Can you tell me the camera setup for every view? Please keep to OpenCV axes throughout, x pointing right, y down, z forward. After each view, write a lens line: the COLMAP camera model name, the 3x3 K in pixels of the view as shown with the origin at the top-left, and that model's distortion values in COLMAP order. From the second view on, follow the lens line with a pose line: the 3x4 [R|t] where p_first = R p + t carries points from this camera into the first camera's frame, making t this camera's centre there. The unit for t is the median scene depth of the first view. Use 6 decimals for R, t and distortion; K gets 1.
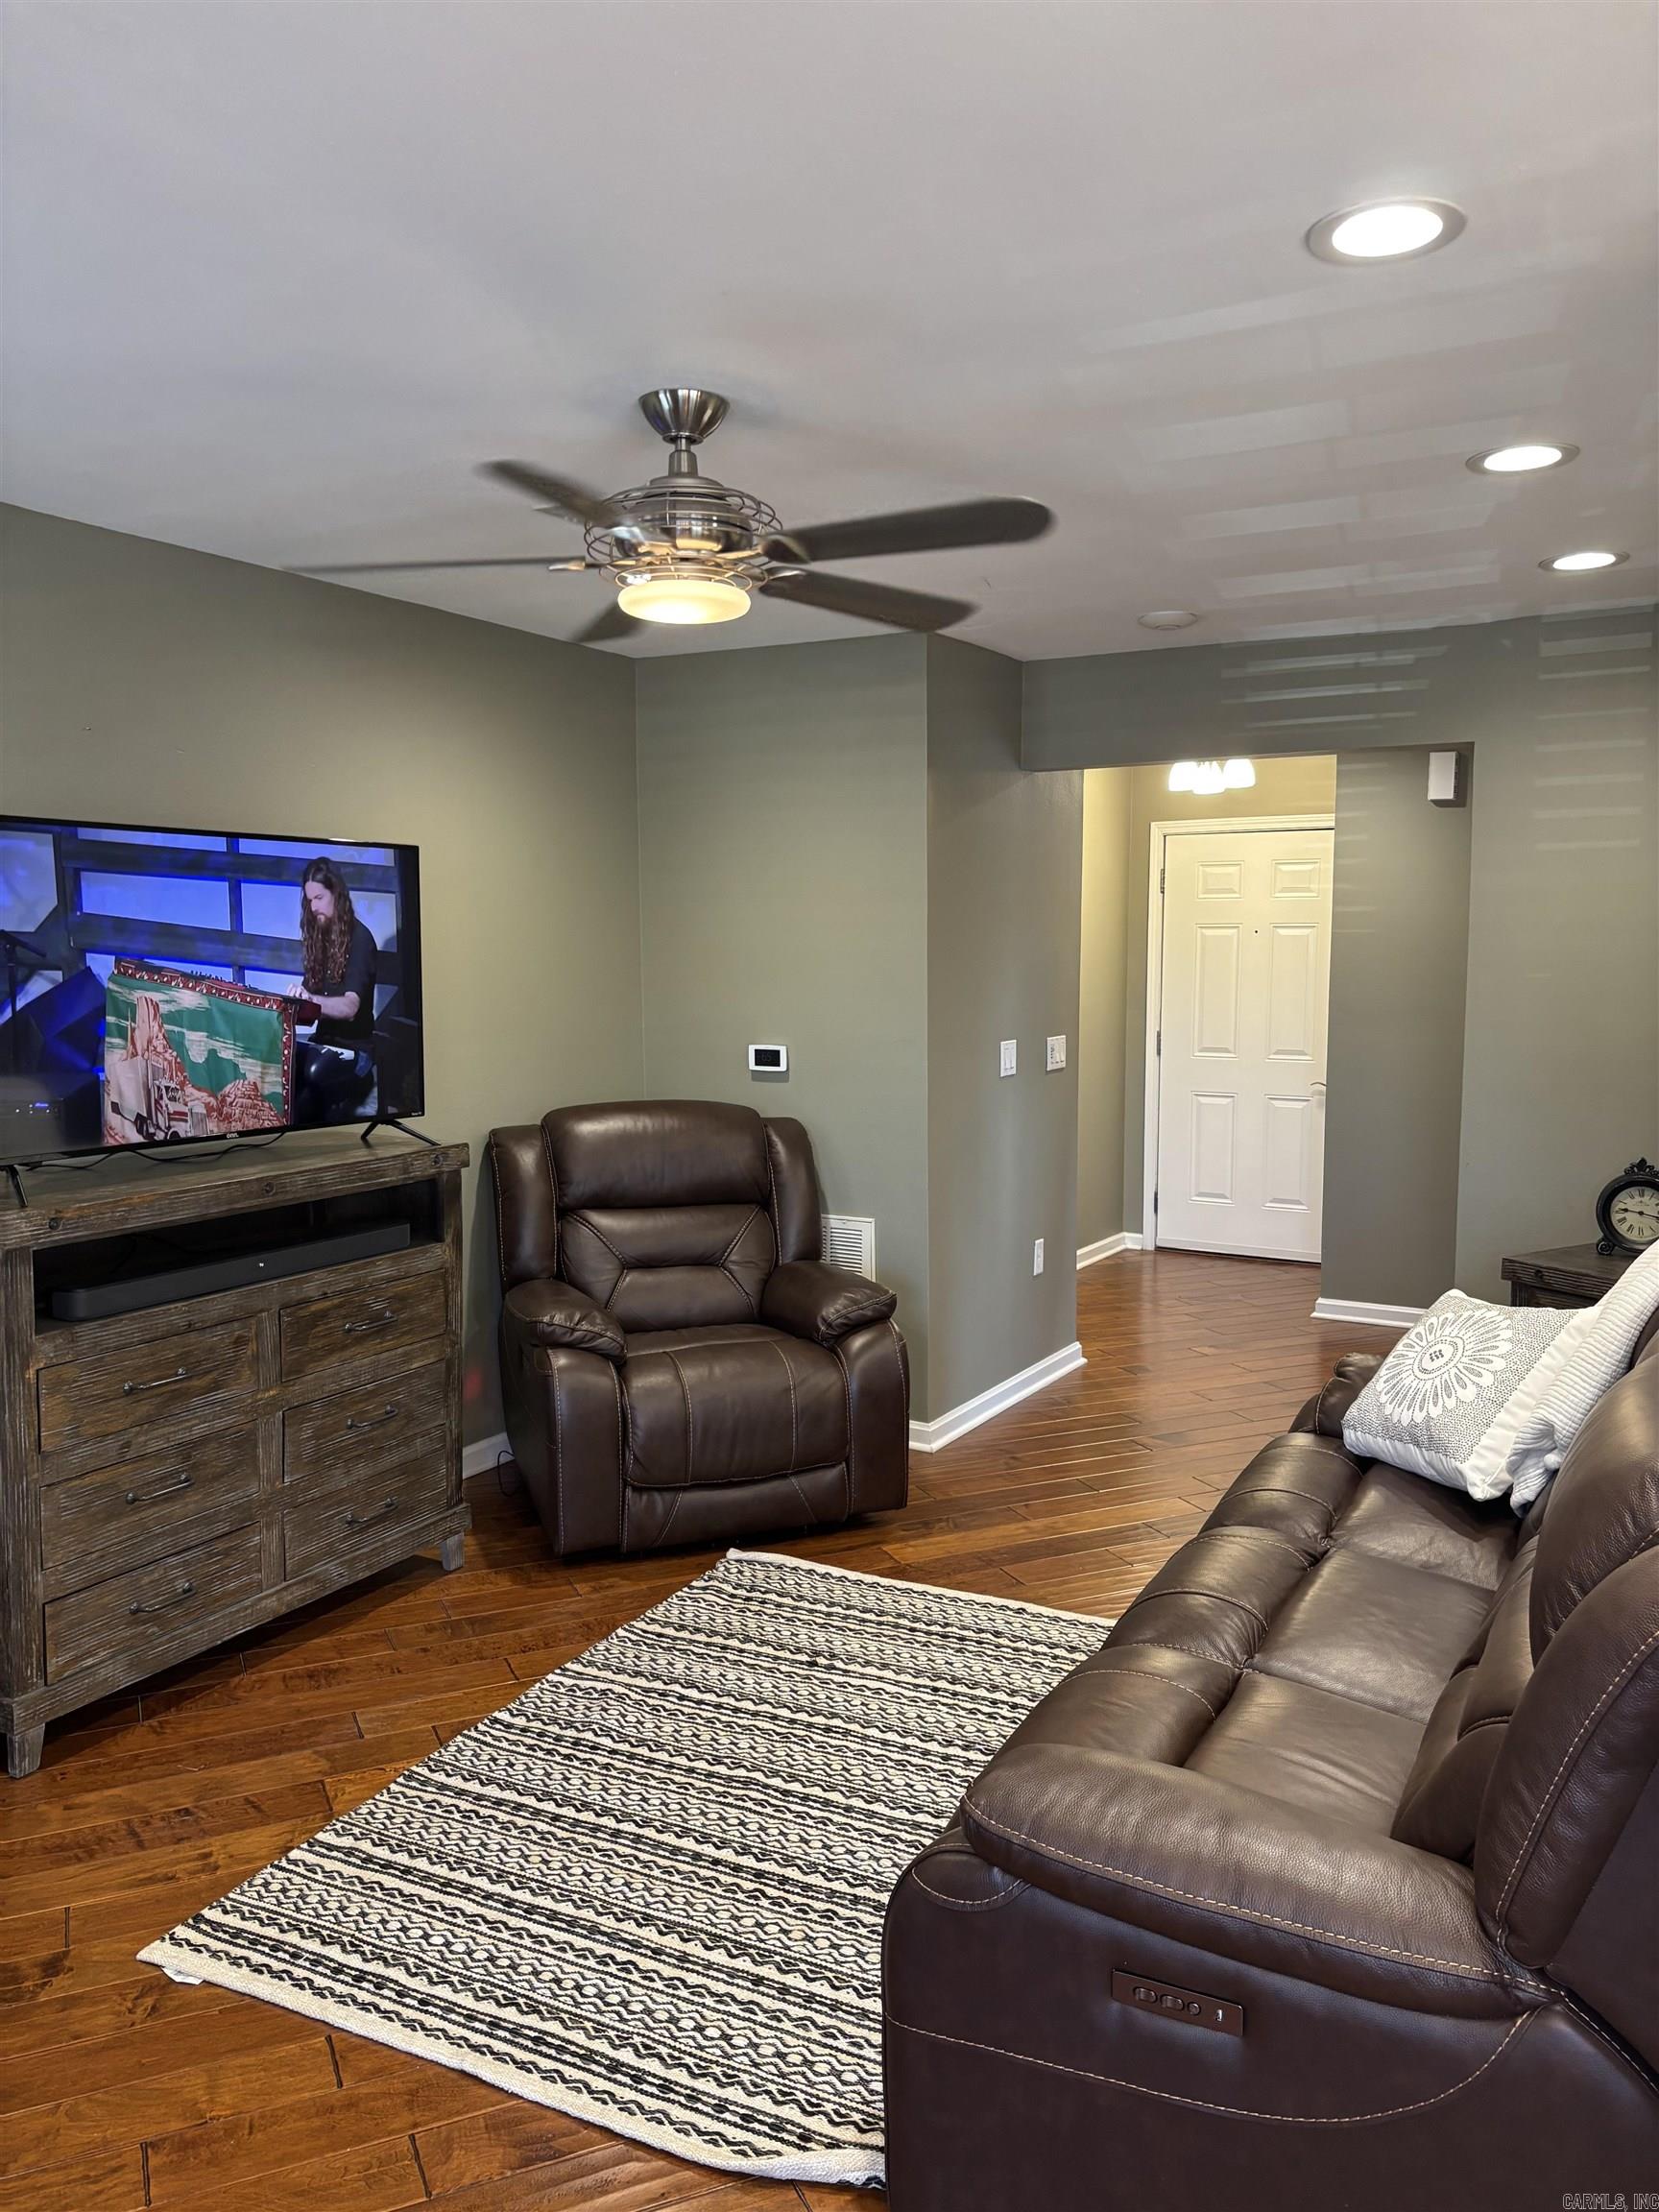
lens RADIAL K [[1682.8, 0, 829.5], [0, 1682.8, 1106.0], [0, 0, 1]] dist [0.007236, -0.000357]
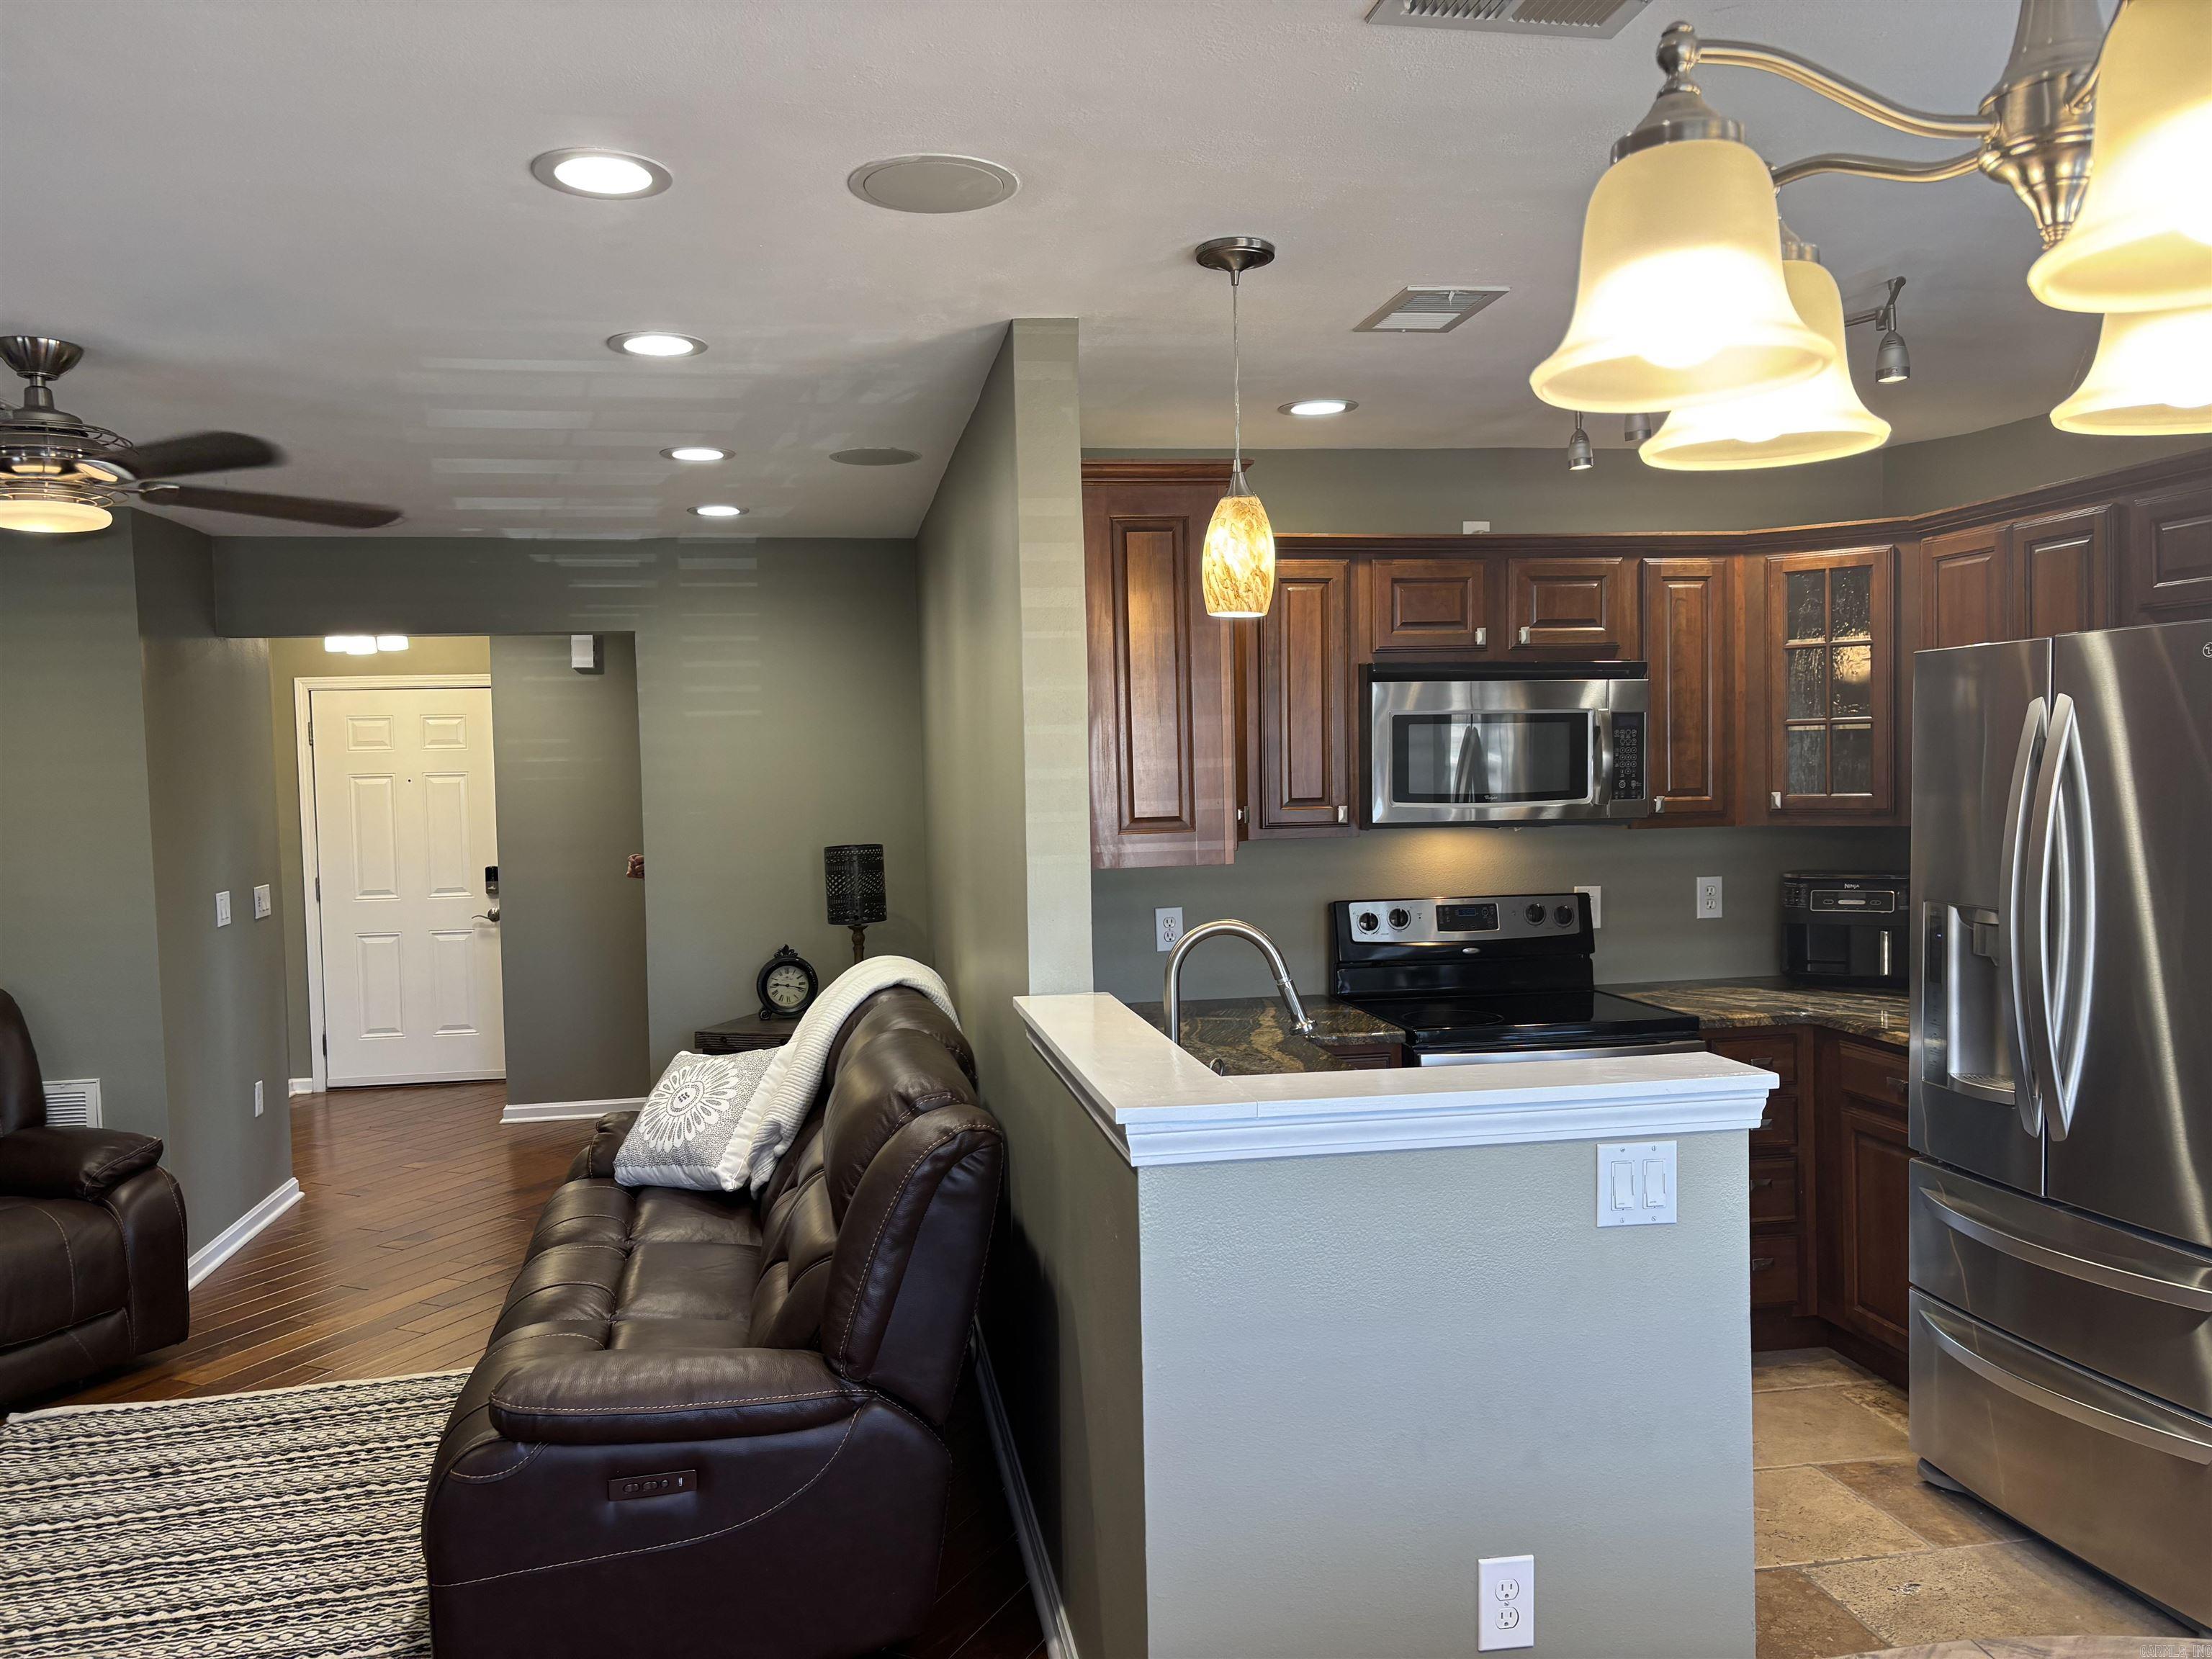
lens RADIAL K [[1648.1, 0, 1106.0], [0, 1648.1, 829.5], [0, 0, 1]] dist [0.096476, -0.135393]
pose [[0.767960, -0.043224, 0.639038, -0.216730], [0.086182, 0.995621, -0.036225, 0.011958], [-0.634673, 0.082893, 0.768322, -0.249150]]
